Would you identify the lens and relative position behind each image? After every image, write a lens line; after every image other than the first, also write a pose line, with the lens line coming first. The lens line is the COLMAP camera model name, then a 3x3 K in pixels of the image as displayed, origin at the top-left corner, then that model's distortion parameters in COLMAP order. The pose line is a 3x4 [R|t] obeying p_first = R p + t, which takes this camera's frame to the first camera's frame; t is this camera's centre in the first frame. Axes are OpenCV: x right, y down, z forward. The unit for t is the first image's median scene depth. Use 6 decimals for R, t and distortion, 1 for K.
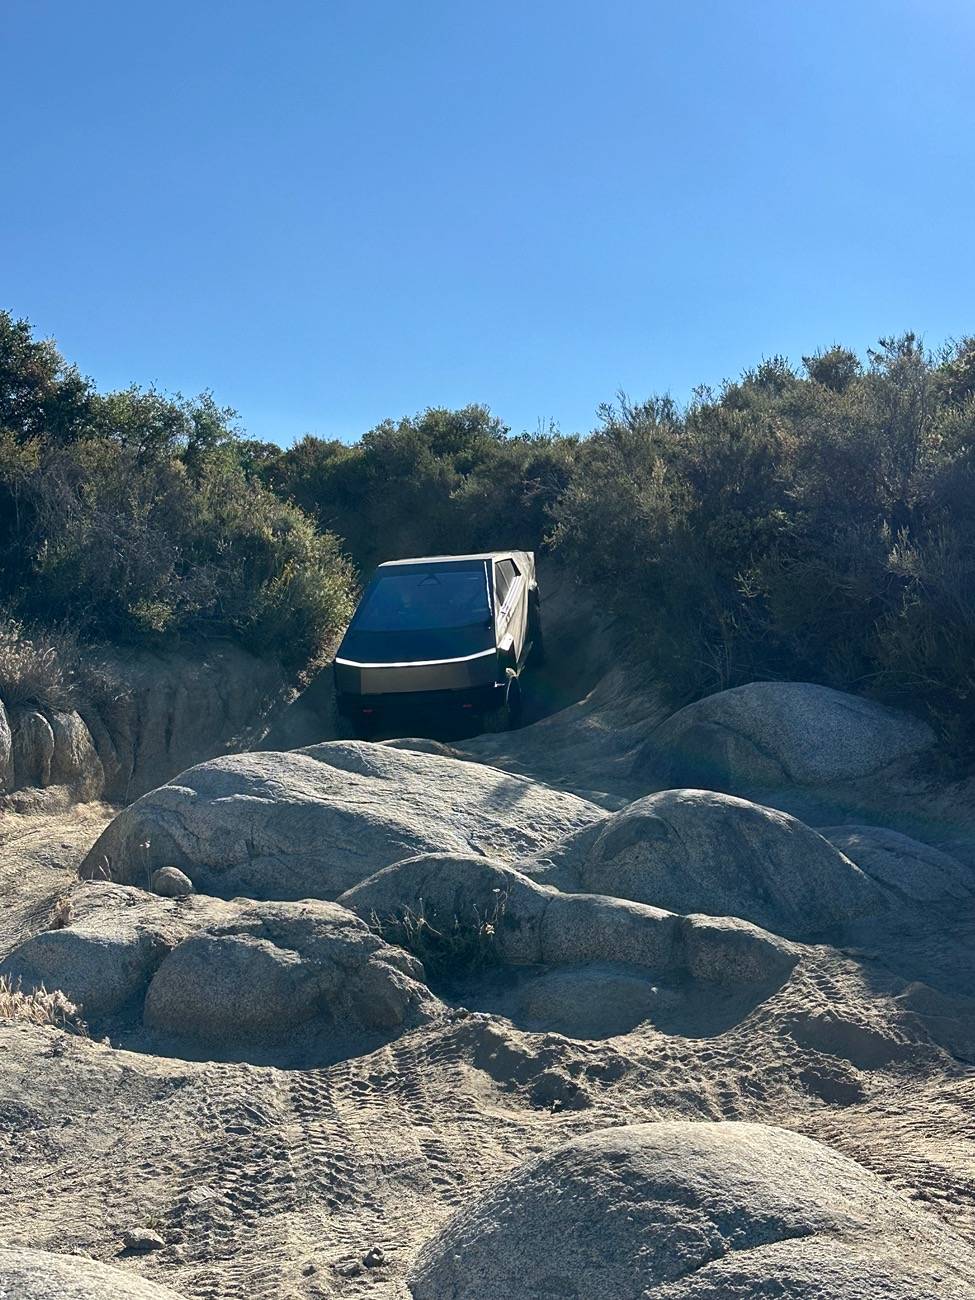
lens RADIAL K [[1918.0, 0, 488.2], [0, 1918.0, 651.2], [0, 0, 1]] dist [0.183182, 0.000000]
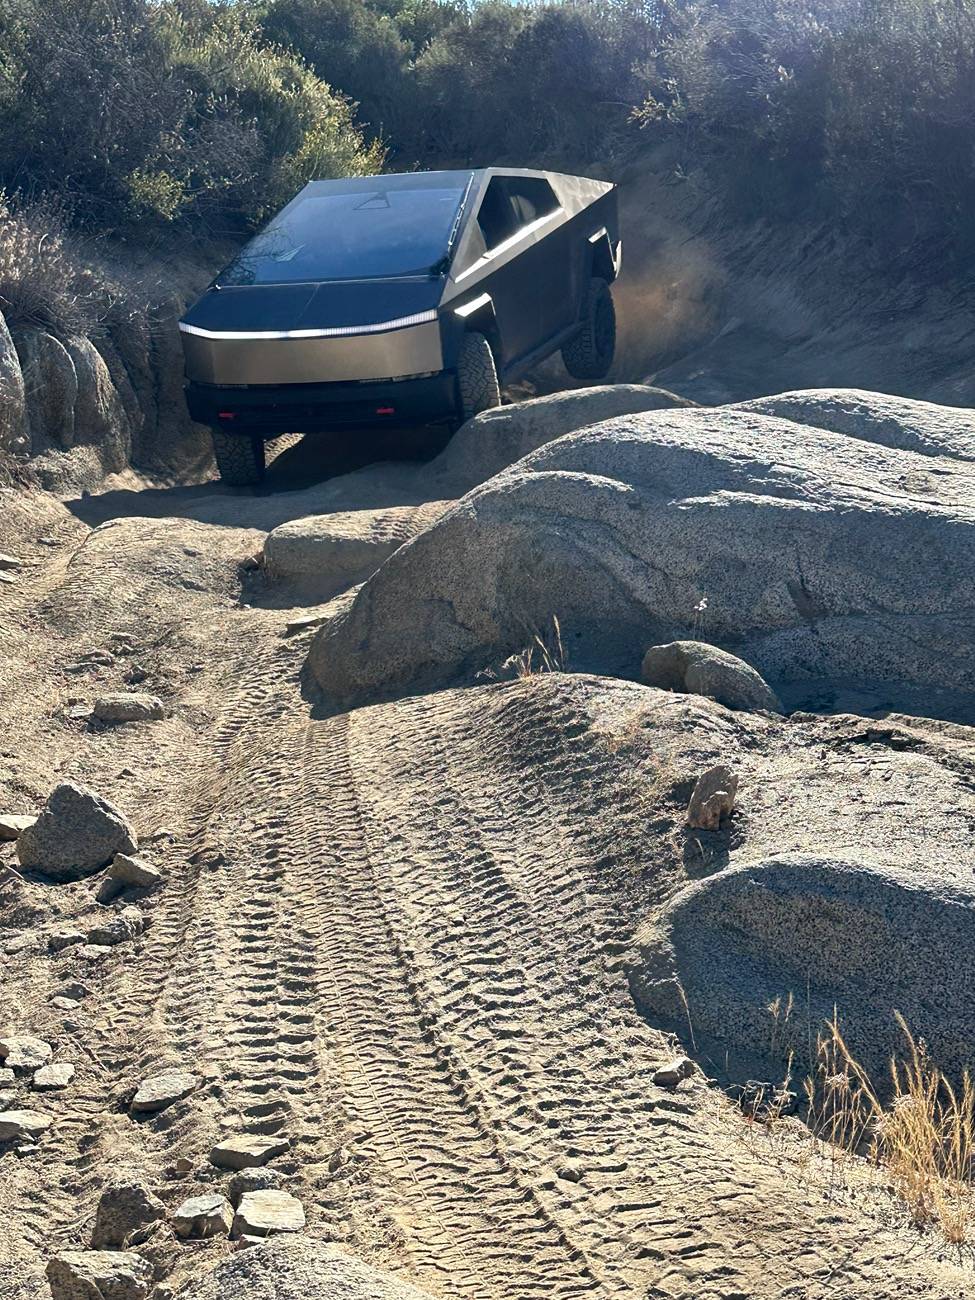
lens RADIAL K [[1918.0, 0, 487.2], [0, 1918.0, 650.5], [0, 0, 1]] dist [0.183182, 0.000000]
pose [[0.990352, -0.006991, 0.138401, -0.213990], [-0.018358, 0.983306, 0.181033, 0.018161], [-0.137356, -0.181827, 0.973690, 0.386969]]
